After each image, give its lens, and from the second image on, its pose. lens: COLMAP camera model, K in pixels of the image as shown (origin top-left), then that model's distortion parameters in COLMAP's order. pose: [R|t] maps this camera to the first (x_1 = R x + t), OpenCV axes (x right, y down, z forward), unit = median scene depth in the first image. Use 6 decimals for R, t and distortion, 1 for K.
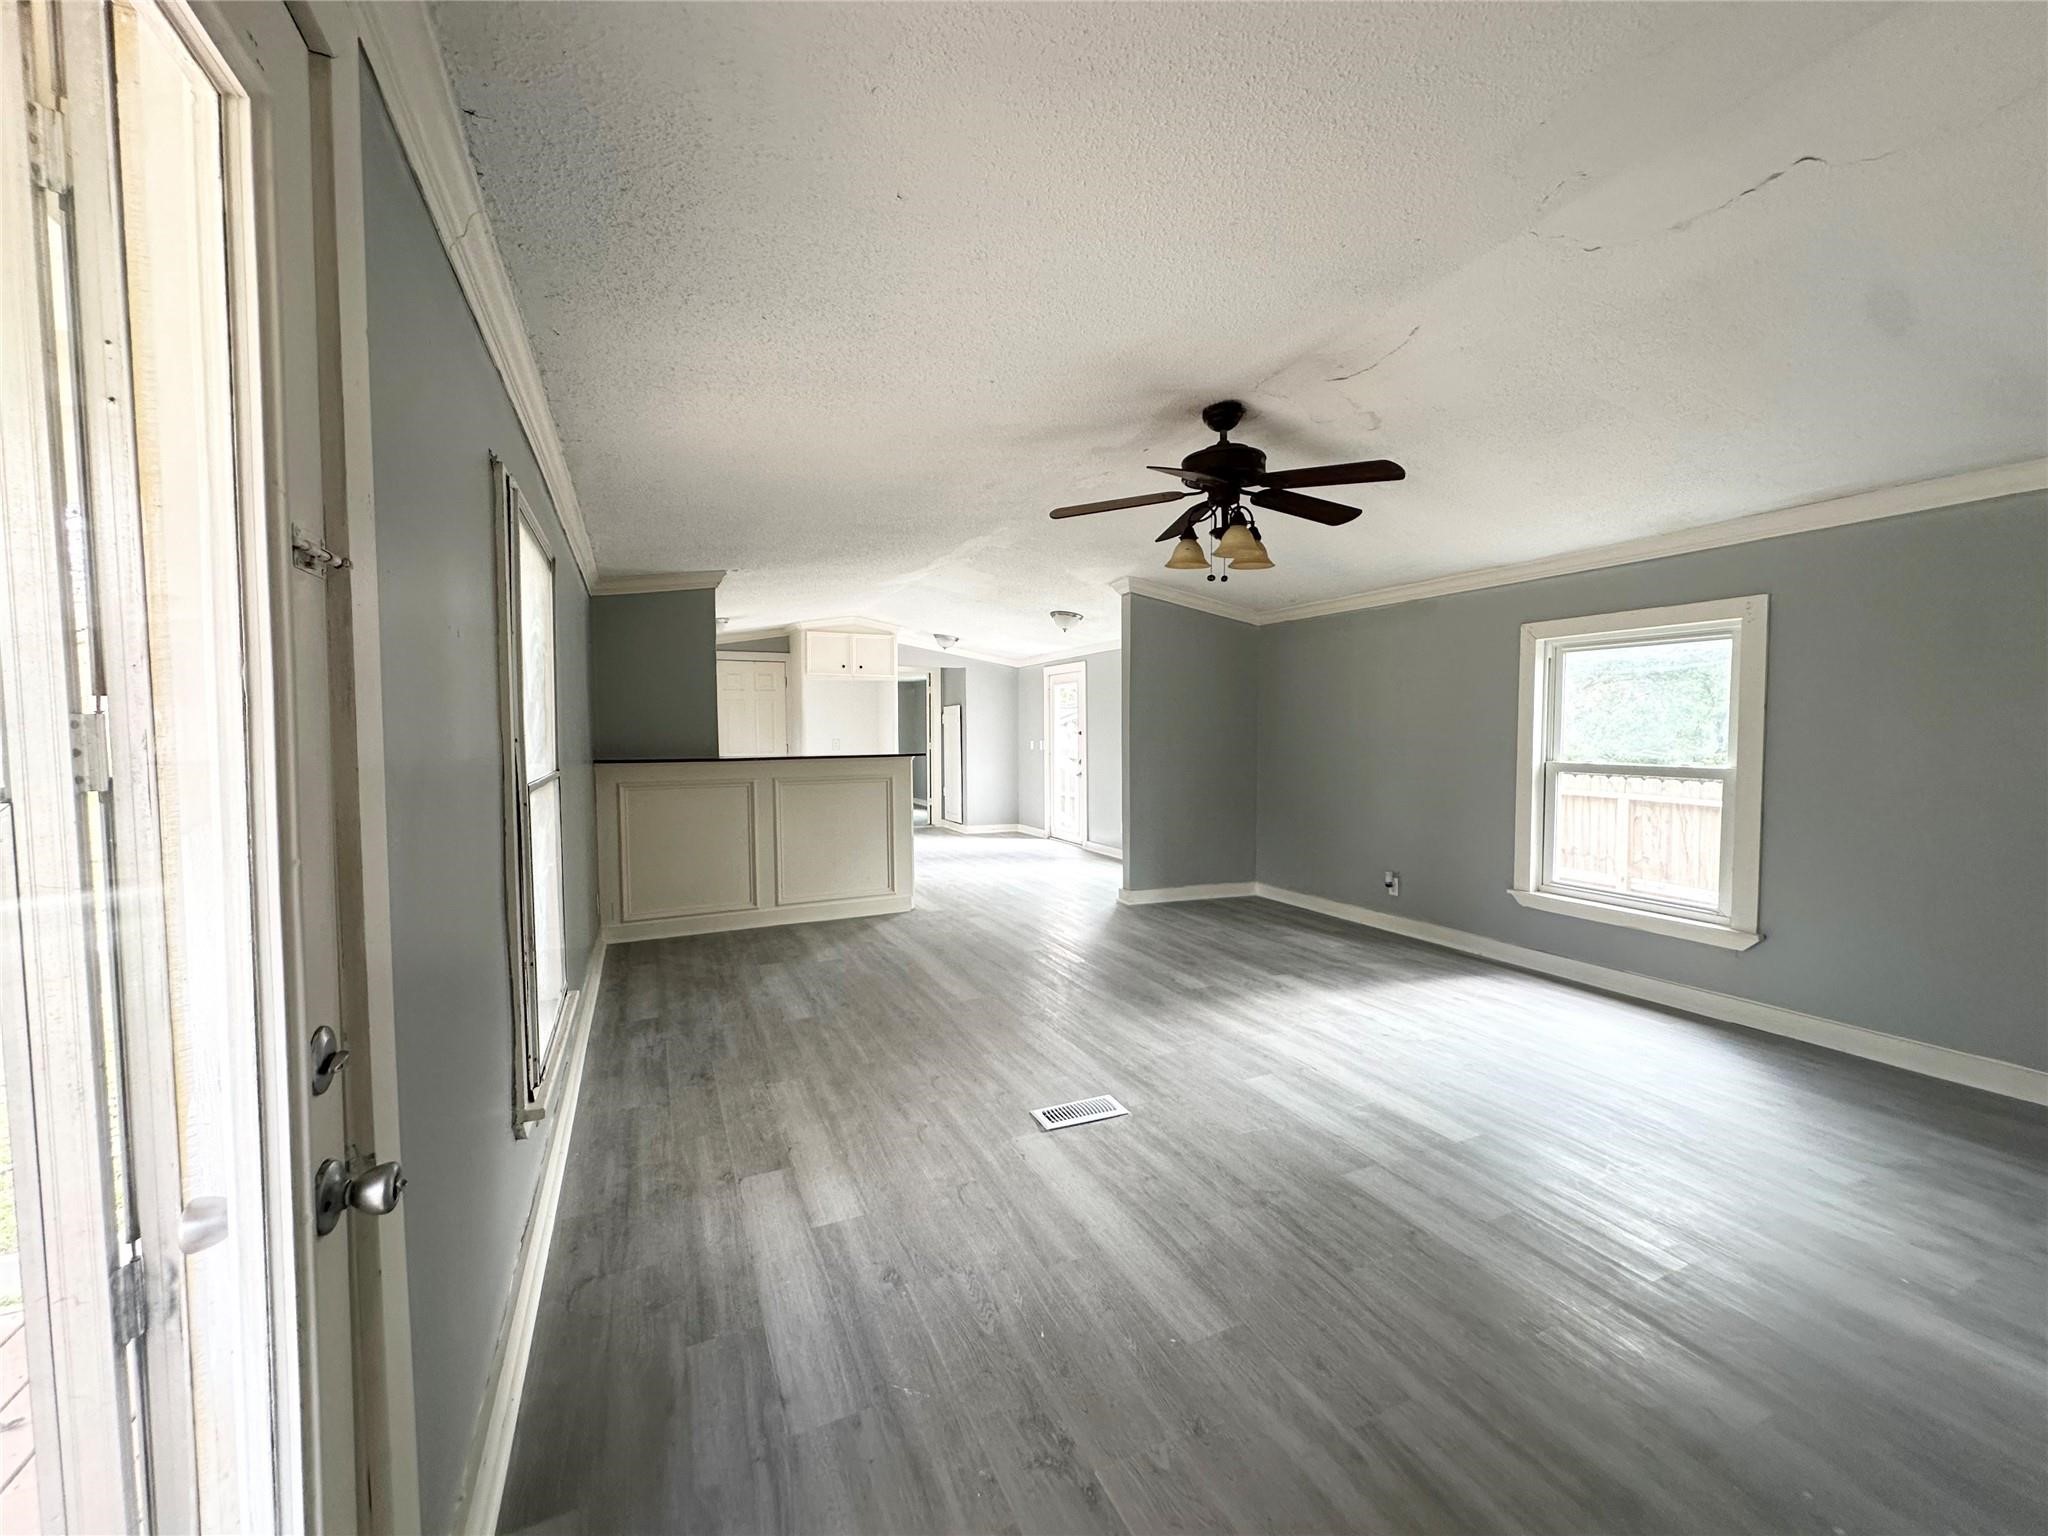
lens RADIAL K [[824.3, 0, 1026.3], [0, 824.3, 775.7], [0, 0, 1]] dist [0.001086, 0.000497]
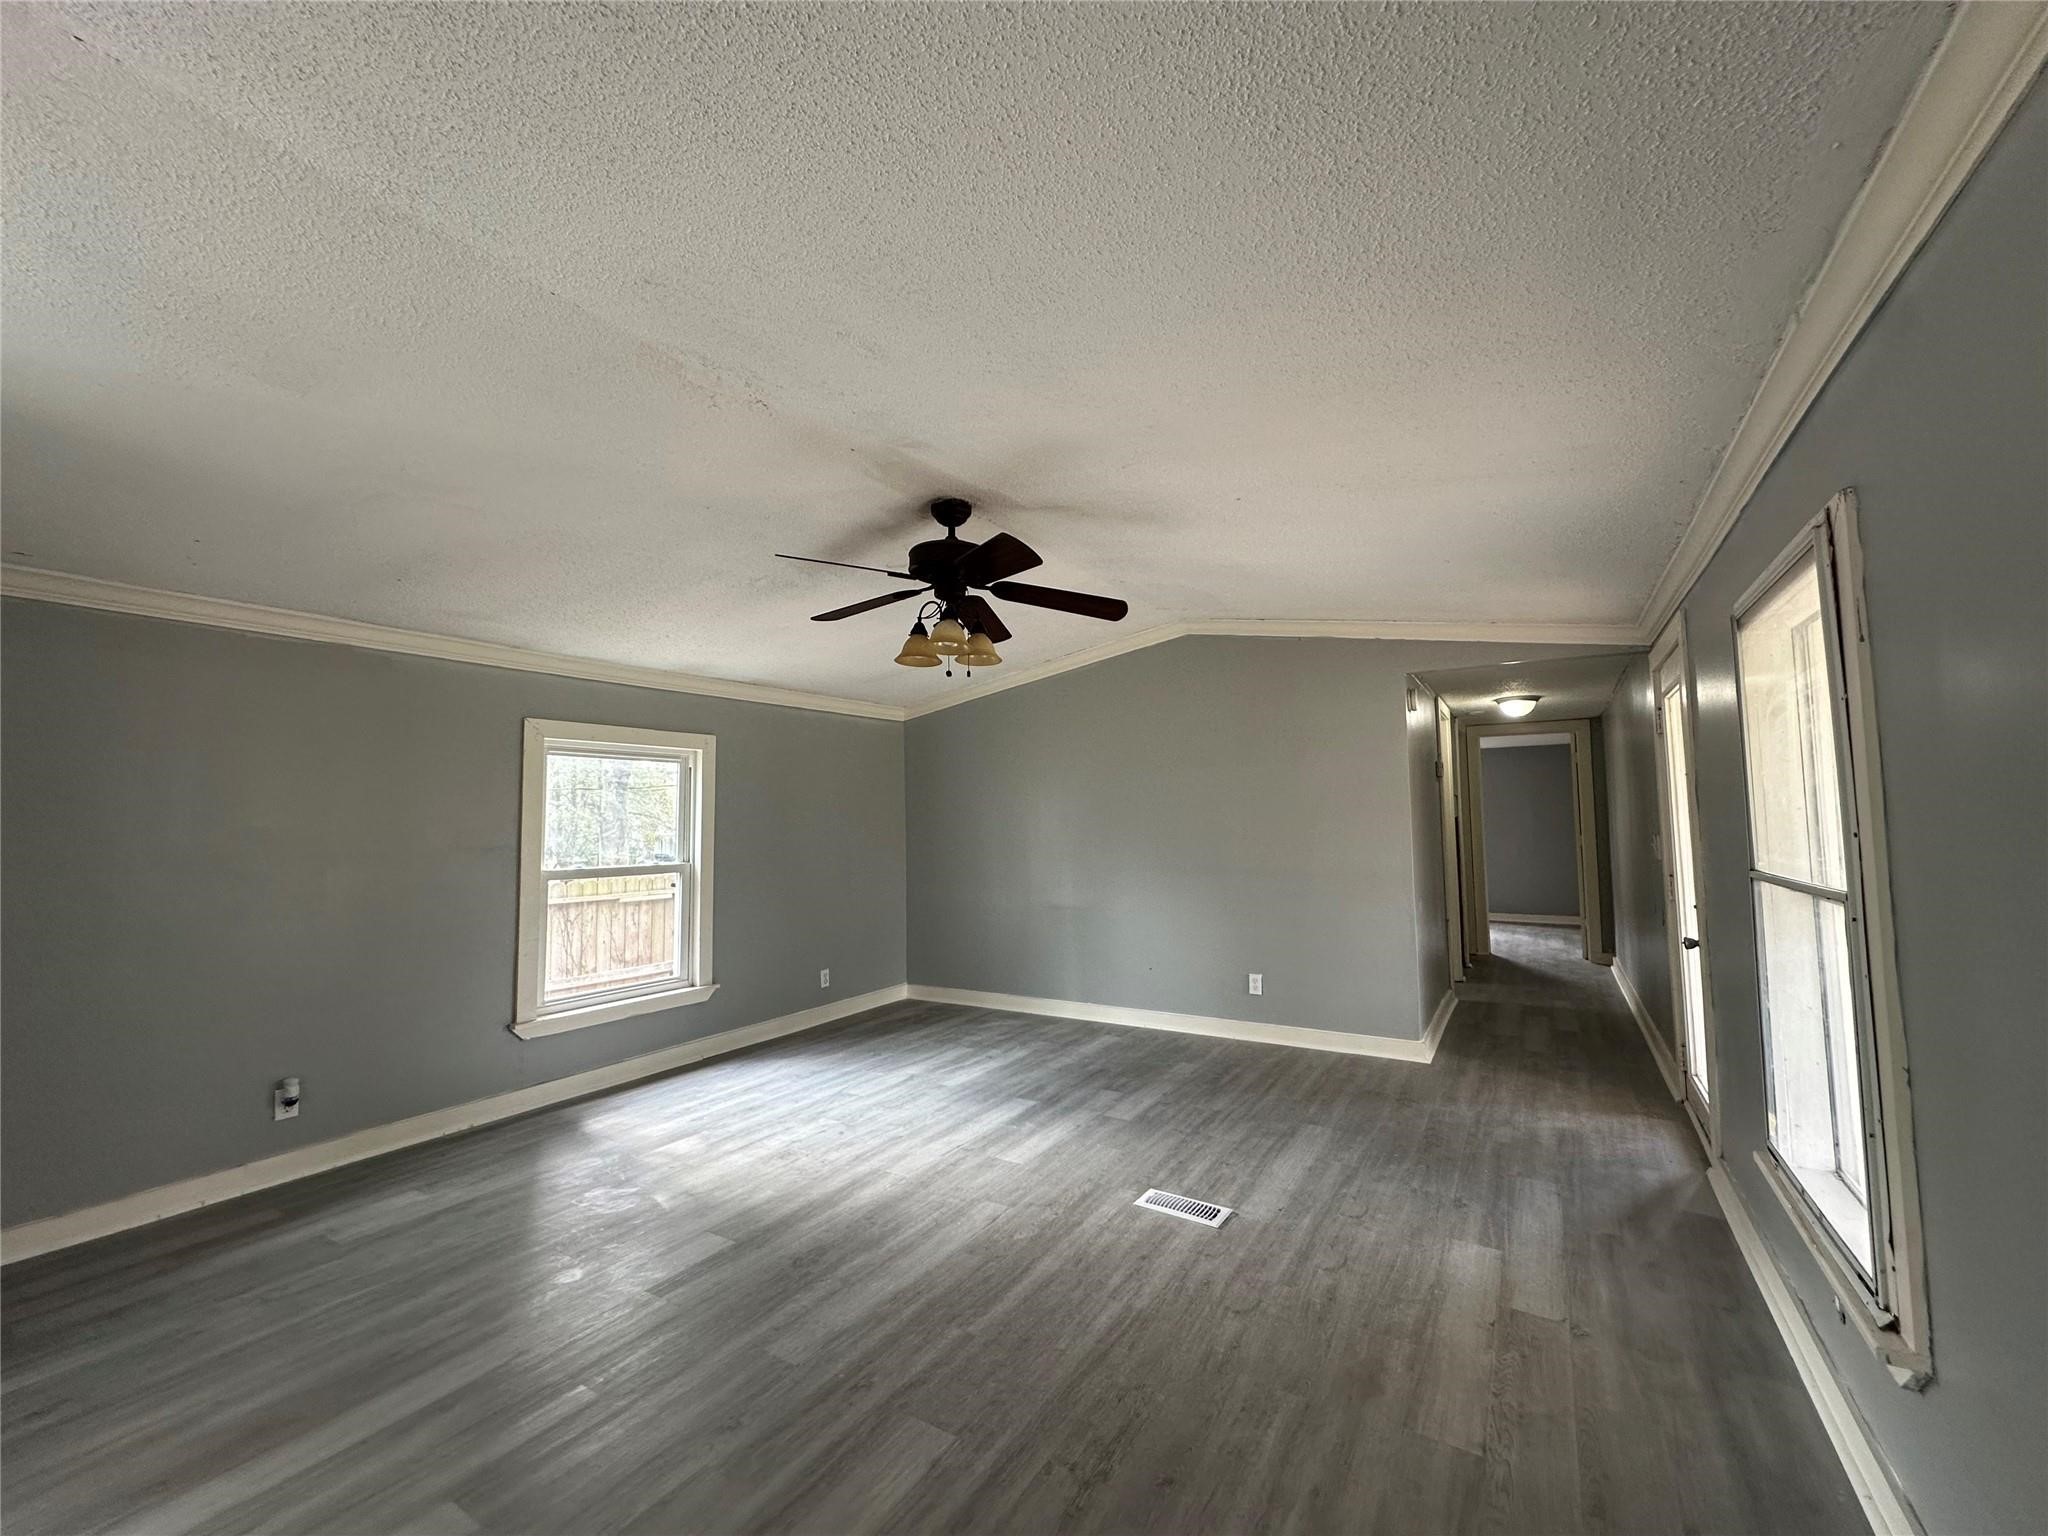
lens RADIAL K [[820.1, 0, 1024.8], [0, 820.1, 767.1], [0, 0, 1]] dist [-0.000692, 0.000276]
pose [[-0.549242, 0.067353, 0.832945, -0.568283], [0.063046, 0.997246, -0.039067, -0.082062], [-0.833282, 0.031057, -0.551975, 1.378374]]
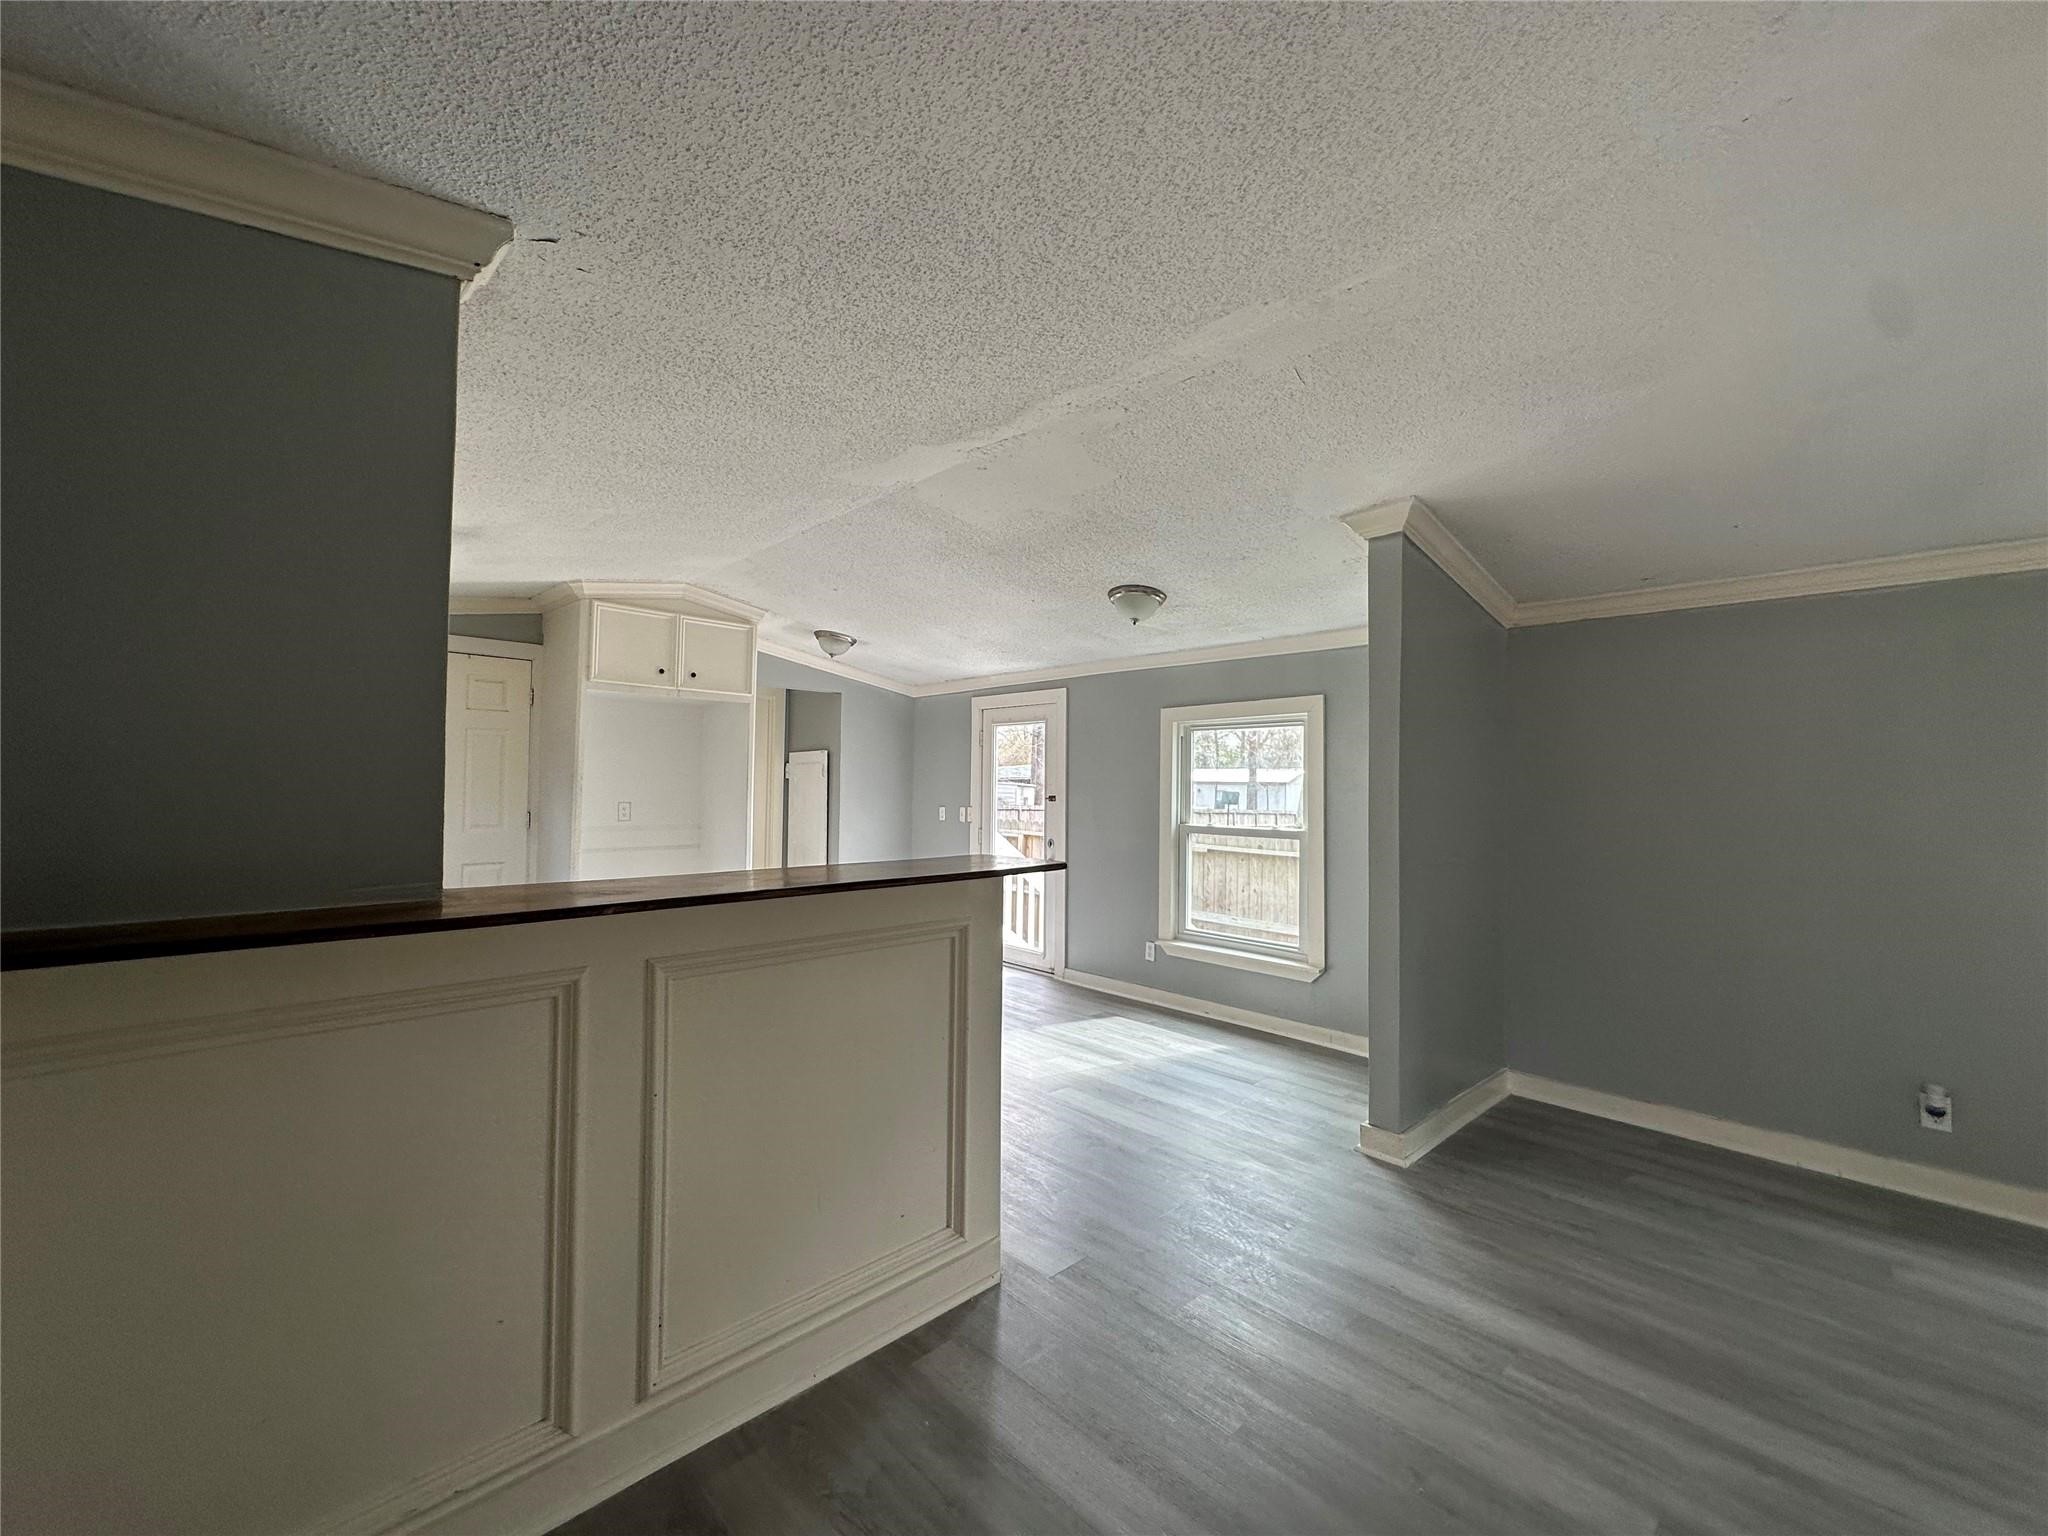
lens RADIAL K [[824.3, 0, 1026.3], [0, 824.3, 775.7], [0, 0, 1]] dist [0.001086, 0.000497]
pose [[0.946787, 0.022852, 0.321048, -0.422389], [-0.001224, 0.997725, -0.067407, -0.067370], [-0.321858, 0.063427, 0.944661, 1.032147]]
